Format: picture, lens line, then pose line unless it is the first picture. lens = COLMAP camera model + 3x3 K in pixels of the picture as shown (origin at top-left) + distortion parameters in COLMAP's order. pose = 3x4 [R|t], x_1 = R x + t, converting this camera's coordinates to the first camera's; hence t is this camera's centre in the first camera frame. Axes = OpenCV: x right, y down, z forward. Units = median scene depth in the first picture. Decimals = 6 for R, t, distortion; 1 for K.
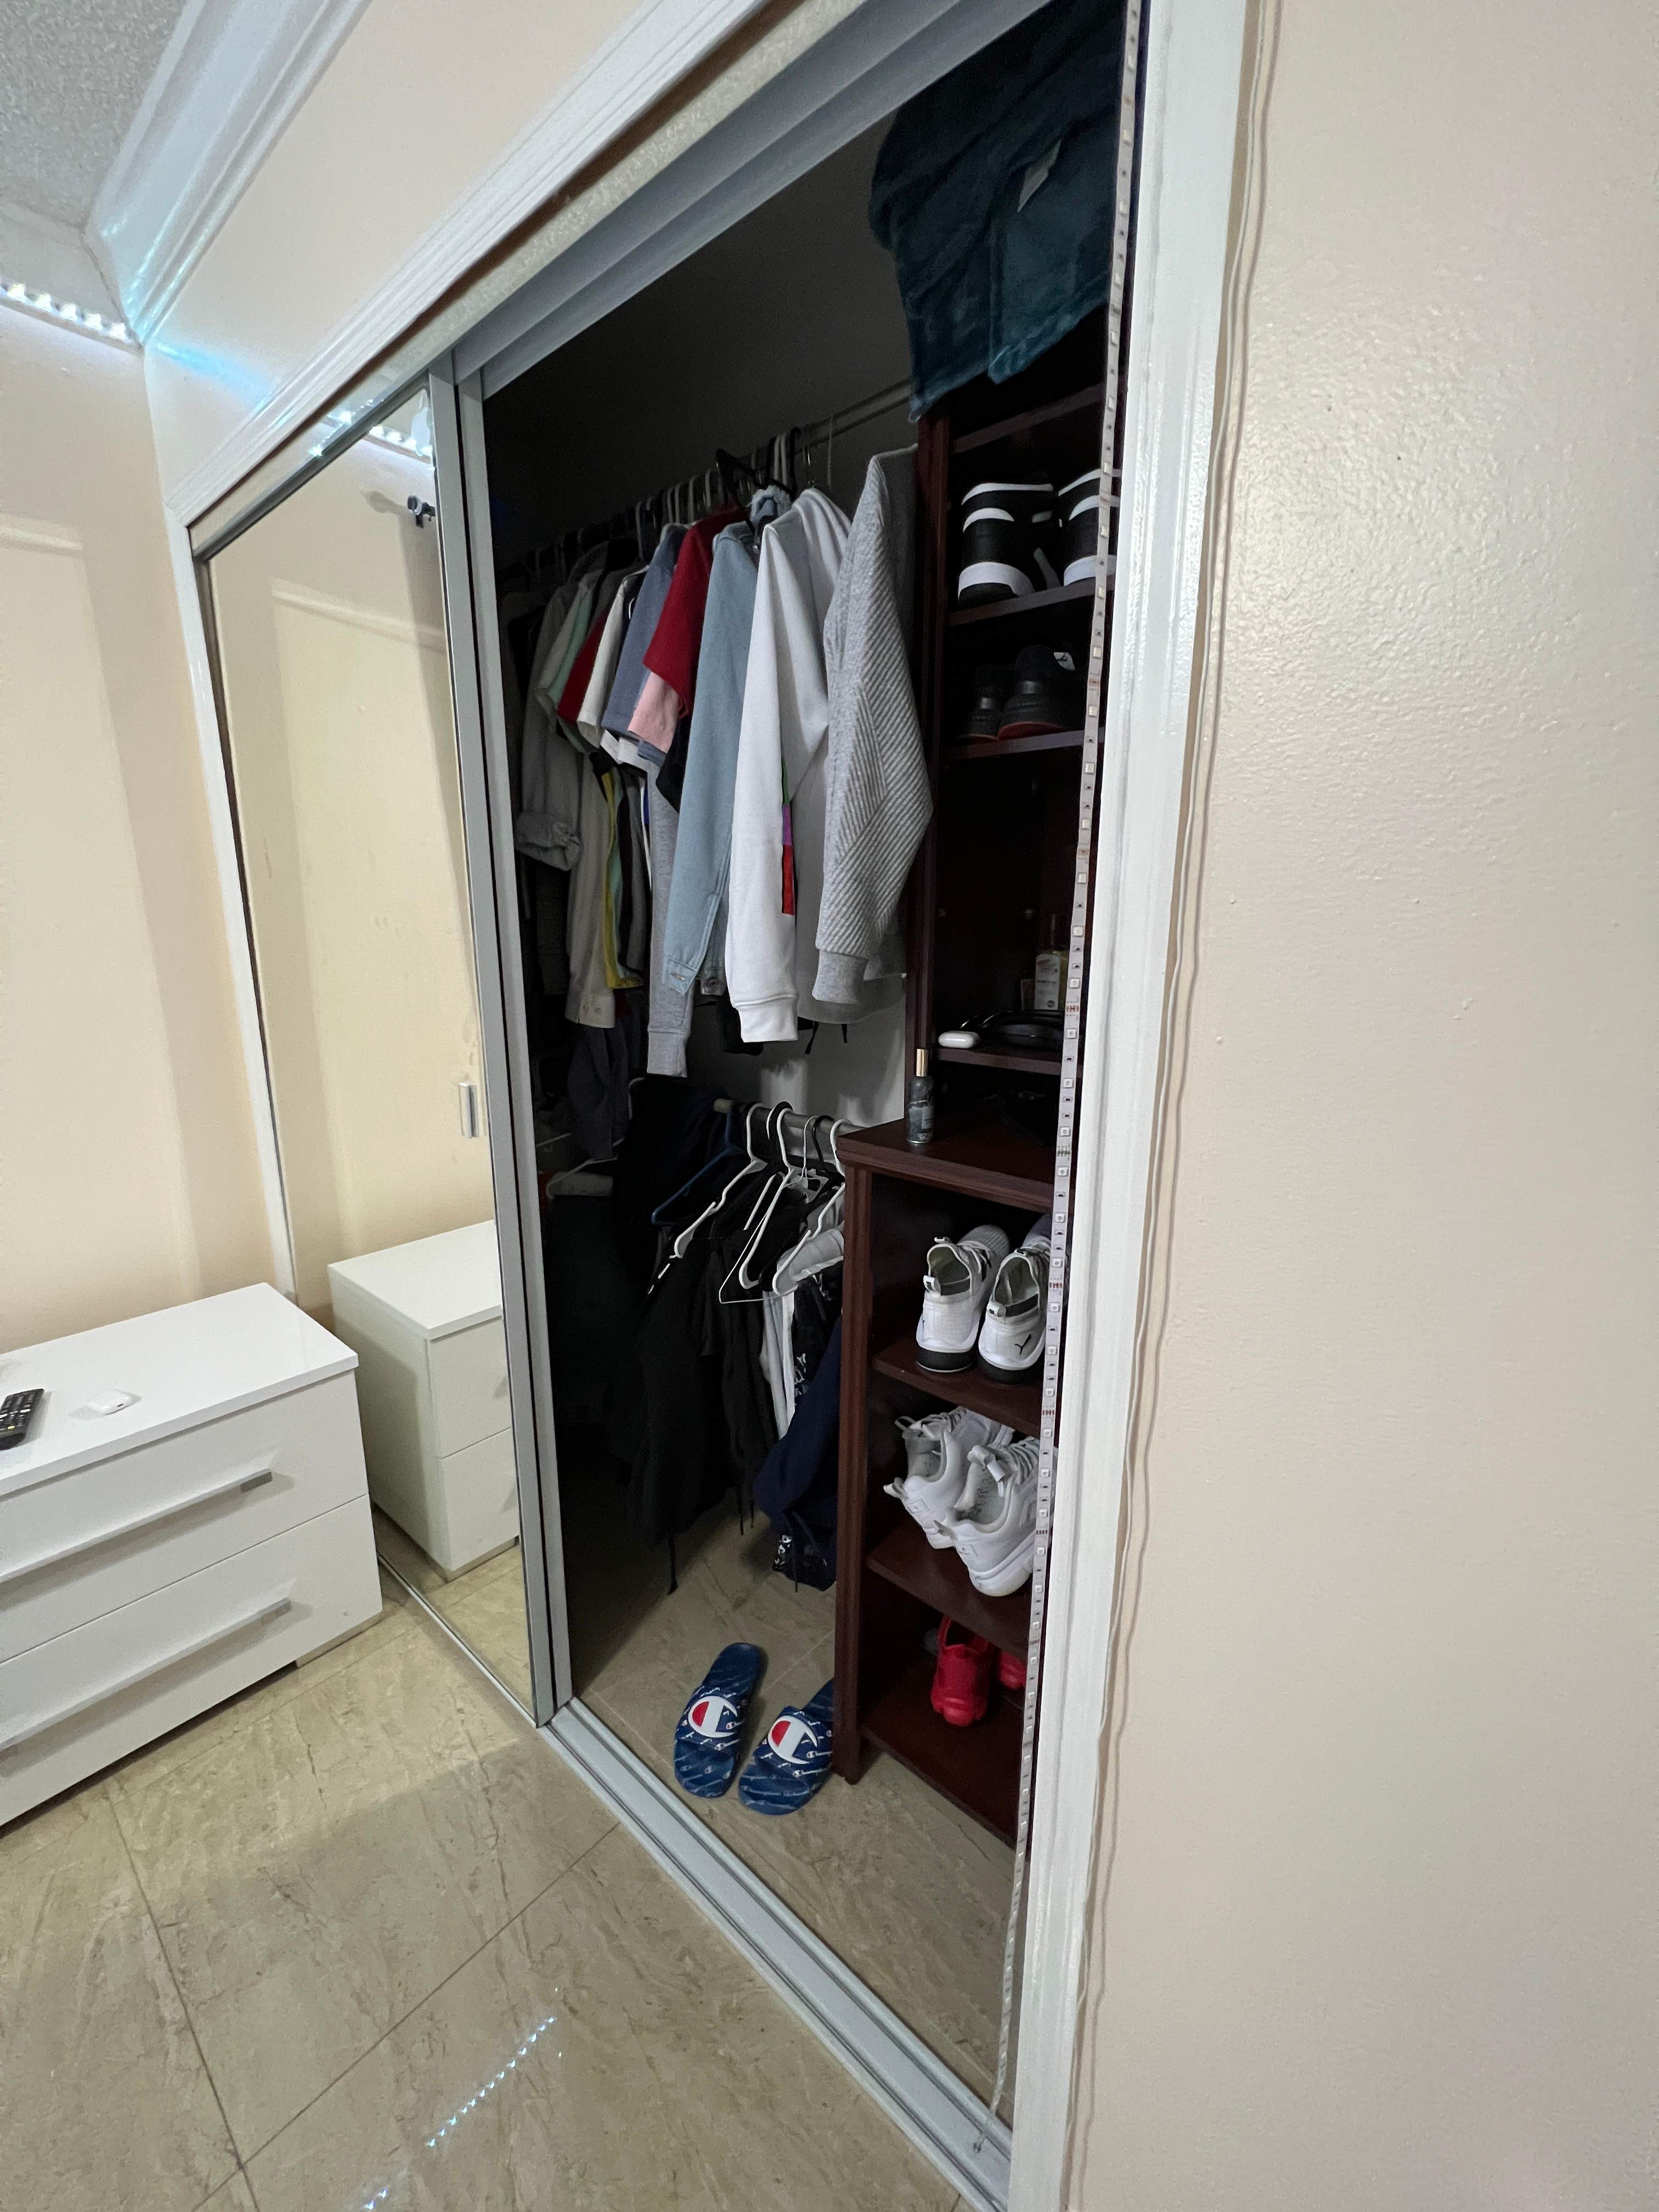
lens RADIAL K [[891.7, 0, 820.9], [0, 891.7, 1103.3], [0, 0, 1]] dist [0.000973, -0.000199]
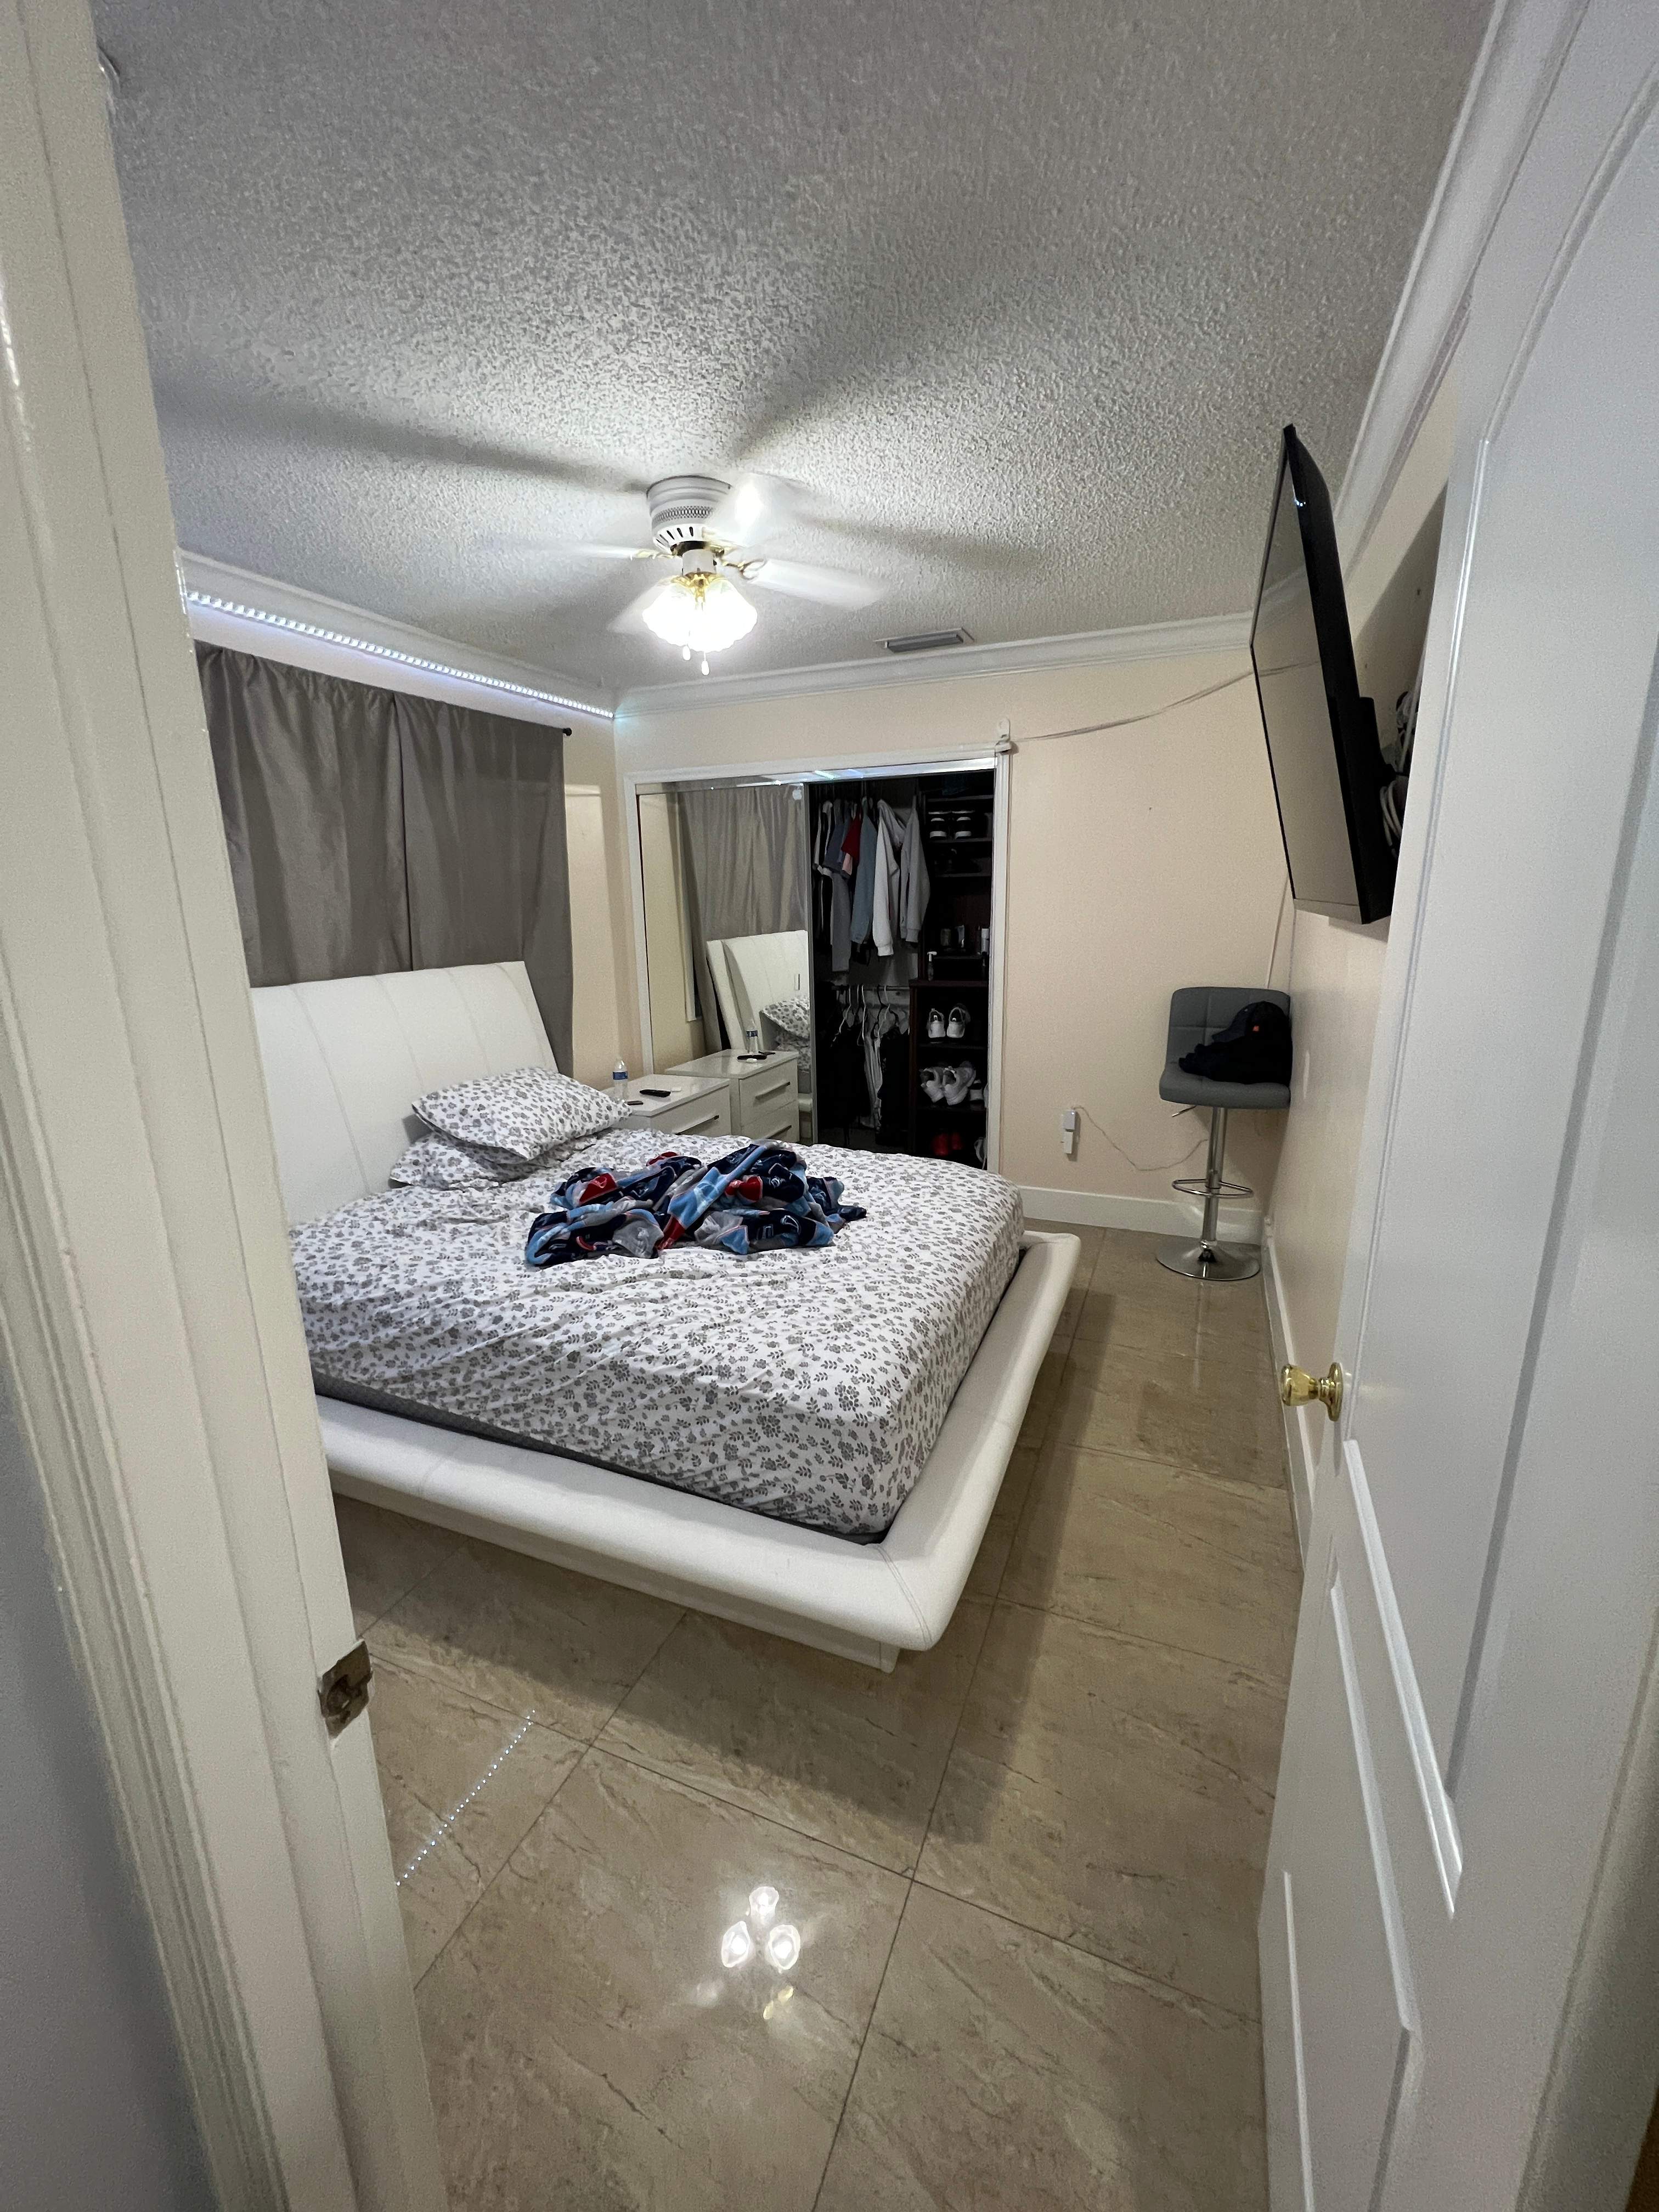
lens RADIAL K [[891.7, 0, 834.0], [0, 891.7, 1106.4], [0, 0, 1]] dist [0.000973, -0.000199]
pose [[0.946785, -0.100425, 0.305797, -1.410993], [0.096923, 0.994935, 0.026657, 0.421103], [-0.306925, 0.004400, 0.951723, -2.348138]]
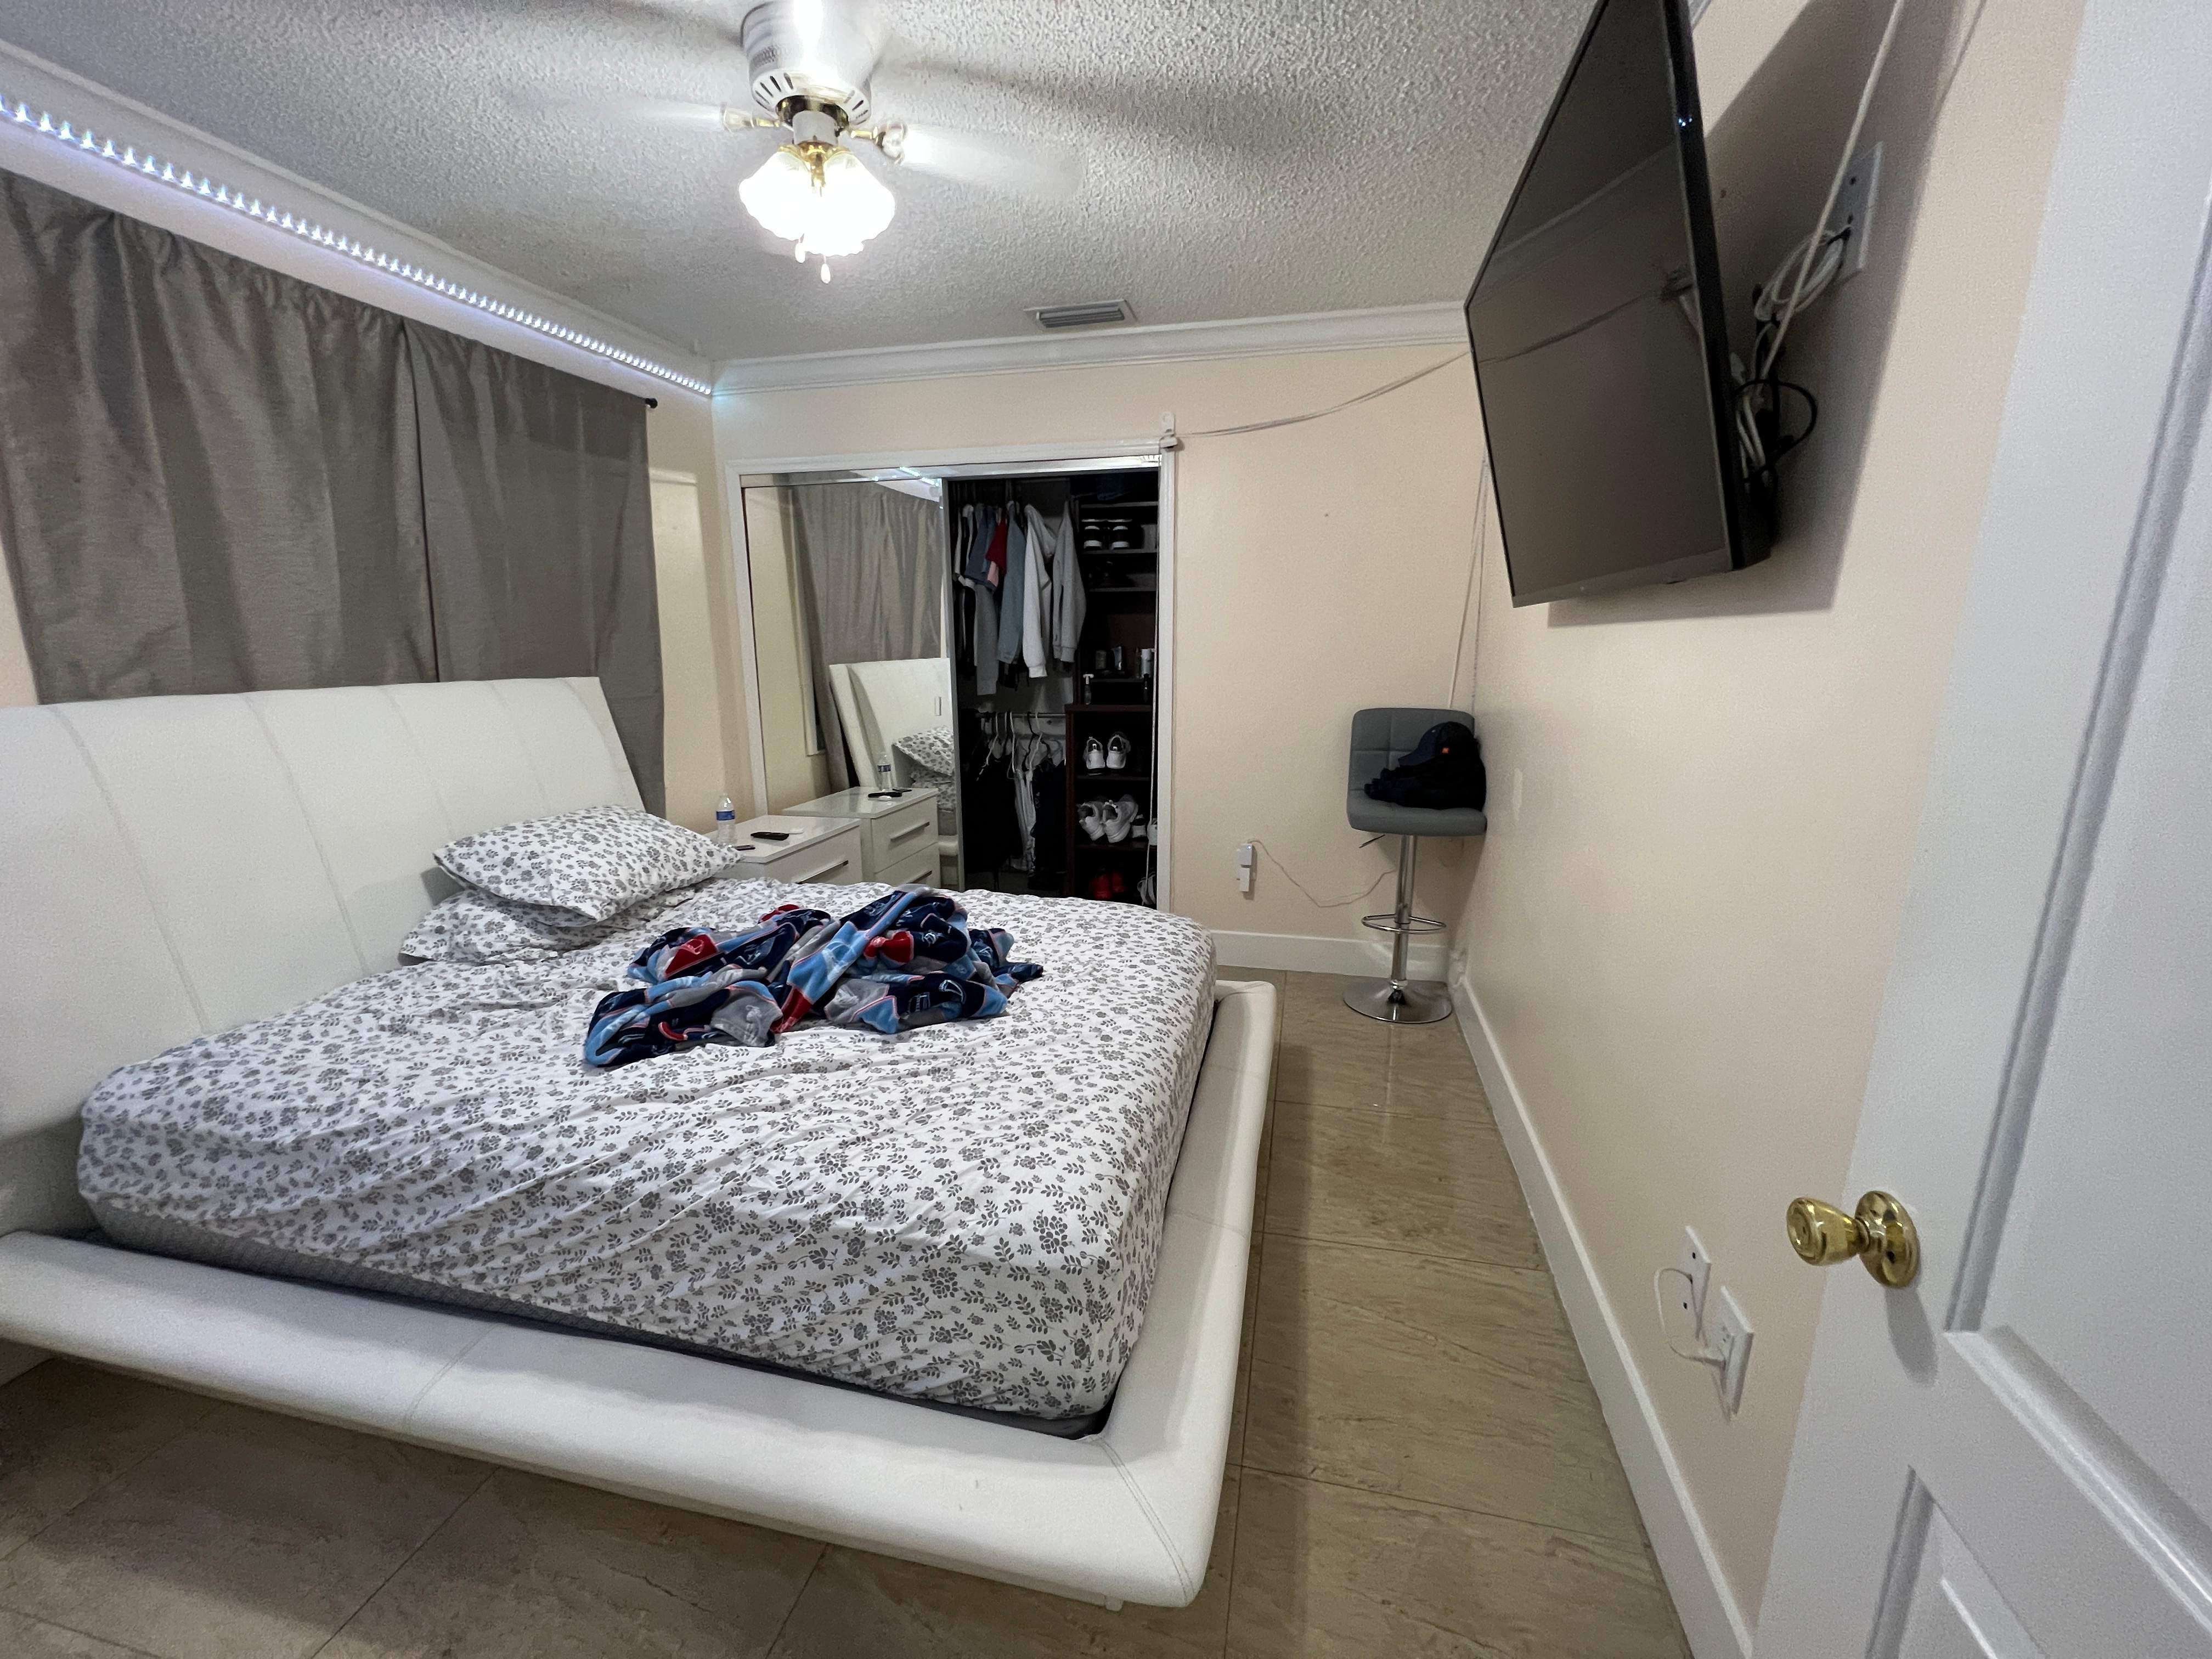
lens RADIAL K [[891.7, 0, 1114.3], [0, 891.7, 833.3], [0, 0, 1]] dist [0.000973, -0.000199]
pose [[0.879805, -0.113198, 0.461659, -1.361613], [0.115522, 0.993031, 0.023334, 0.448153], [-0.461083, 0.032802, 0.886750, -1.960227]]
